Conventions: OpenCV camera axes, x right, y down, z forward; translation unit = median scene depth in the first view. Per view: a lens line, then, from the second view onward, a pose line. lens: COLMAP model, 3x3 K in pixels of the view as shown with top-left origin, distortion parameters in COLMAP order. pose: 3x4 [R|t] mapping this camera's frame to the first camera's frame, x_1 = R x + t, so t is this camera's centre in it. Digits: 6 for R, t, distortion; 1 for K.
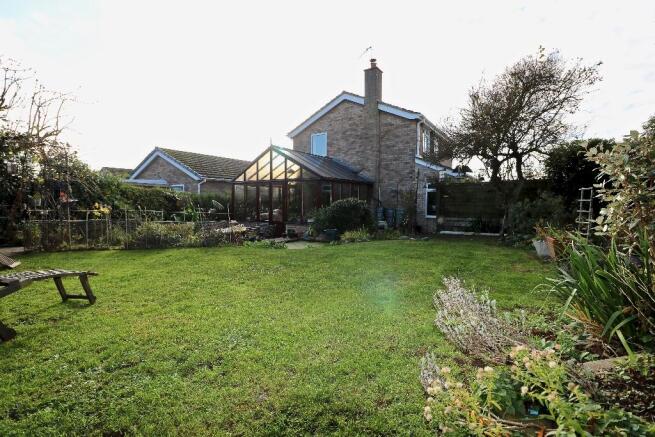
lens RADIAL K [[302.8, 0, 328.2], [0, 302.8, 208.9], [0, 0, 1]] dist [0.000425, -0.011657]
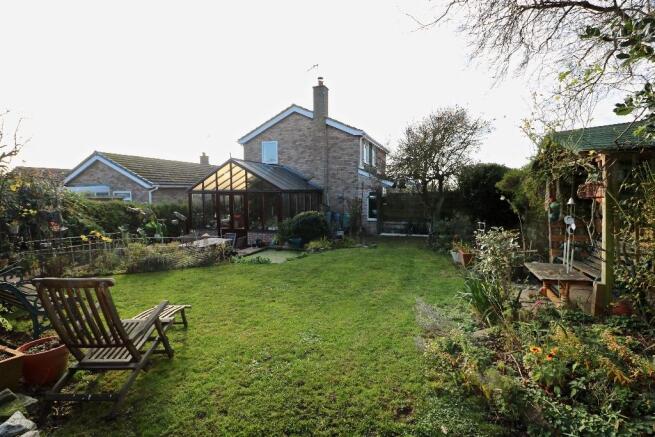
lens RADIAL K [[302.8, 0, 328.2], [0, 302.8, 208.9], [0, 0, 1]] dist [0.000425, -0.011657]
pose [[0.975891, -0.020605, 0.217283, -0.081815], [0.013252, 0.999291, 0.035243, -0.059261], [-0.217855, -0.031514, 0.975472, -0.111169]]
